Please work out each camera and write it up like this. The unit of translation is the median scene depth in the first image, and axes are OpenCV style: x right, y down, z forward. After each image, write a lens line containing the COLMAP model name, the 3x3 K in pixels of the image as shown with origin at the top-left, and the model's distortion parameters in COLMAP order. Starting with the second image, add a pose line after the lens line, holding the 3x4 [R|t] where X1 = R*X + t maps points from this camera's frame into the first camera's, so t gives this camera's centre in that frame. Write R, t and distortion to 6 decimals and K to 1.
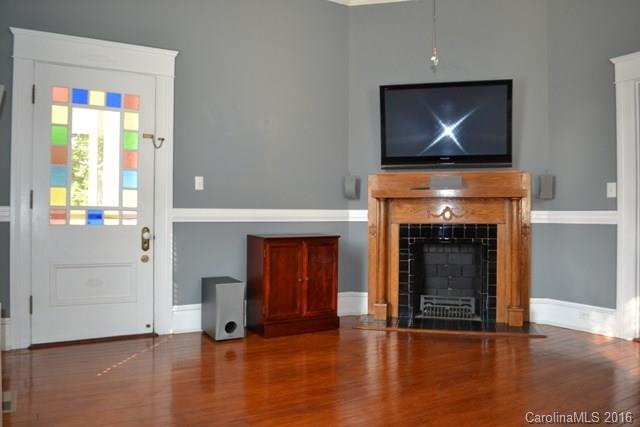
lens RADIAL K [[522.6, 0, 320.9], [0, 522.6, 212.2], [0, 0, 1]] dist [-0.030001, -0.023599]
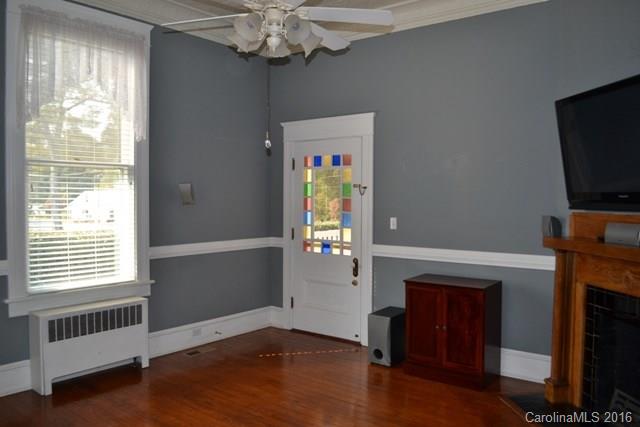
lens RADIAL K [[522.6, 0, 320.6], [0, 522.6, 215.6], [0, 0, 1]] dist [-0.030001, -0.023599]
pose [[0.380183, 0.029852, -0.924429, 0.794315], [-0.003027, 0.999514, 0.031032, -0.112233], [0.924906, -0.009000, 0.380089, 0.437851]]
